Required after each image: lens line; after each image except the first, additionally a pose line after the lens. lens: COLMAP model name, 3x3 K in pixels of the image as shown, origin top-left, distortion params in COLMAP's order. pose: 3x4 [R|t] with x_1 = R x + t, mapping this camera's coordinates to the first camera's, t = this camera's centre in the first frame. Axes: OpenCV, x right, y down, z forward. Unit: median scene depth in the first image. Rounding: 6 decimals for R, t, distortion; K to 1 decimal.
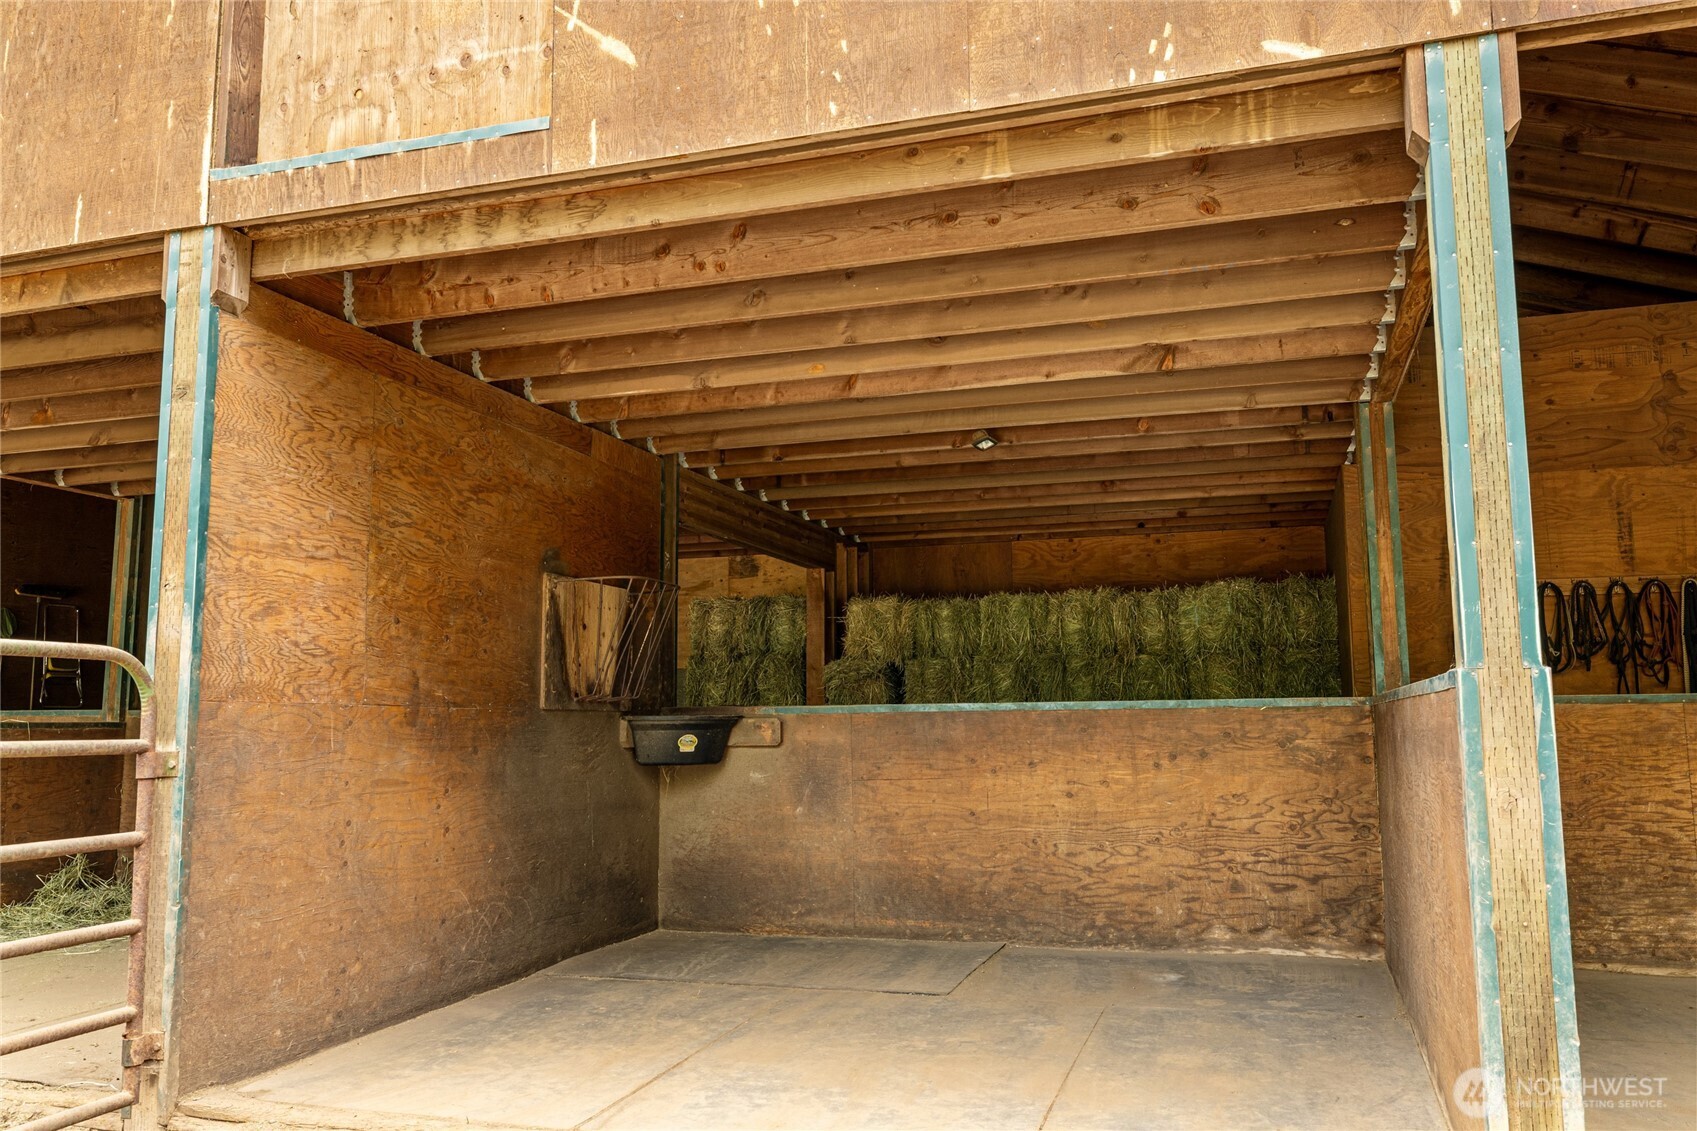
lens RADIAL K [[1211.4, 0, 851.2], [0, 1211.4, 560.2], [0, 0, 1]] dist [-0.002983, -0.002227]
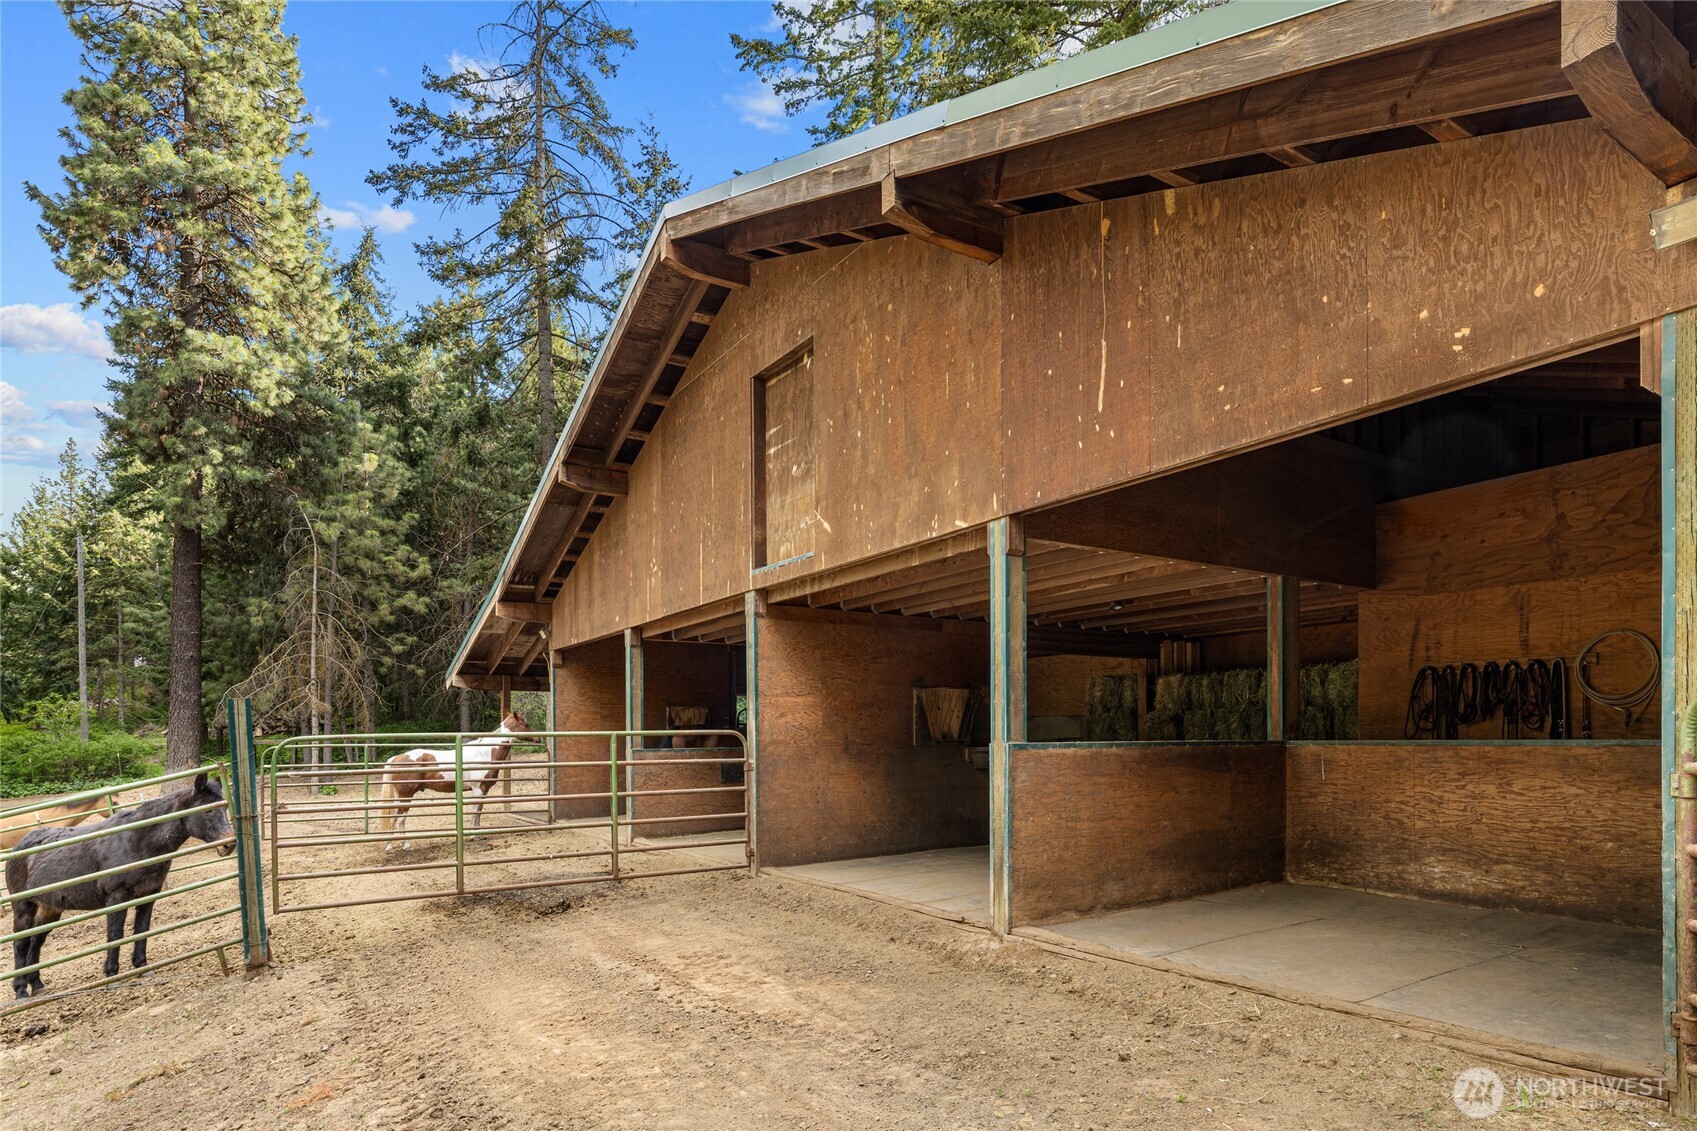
lens RADIAL K [[904.0, 0, 824.9], [0, 904.0, 702.2], [0, 0, 1]] dist [-0.005910, 0.000632]
pose [[0.752116, -0.028948, -0.658395, 0.913642], [0.093067, 0.993688, 0.062626, -0.103330], [0.652427, -0.108377, 0.750063, -0.510680]]
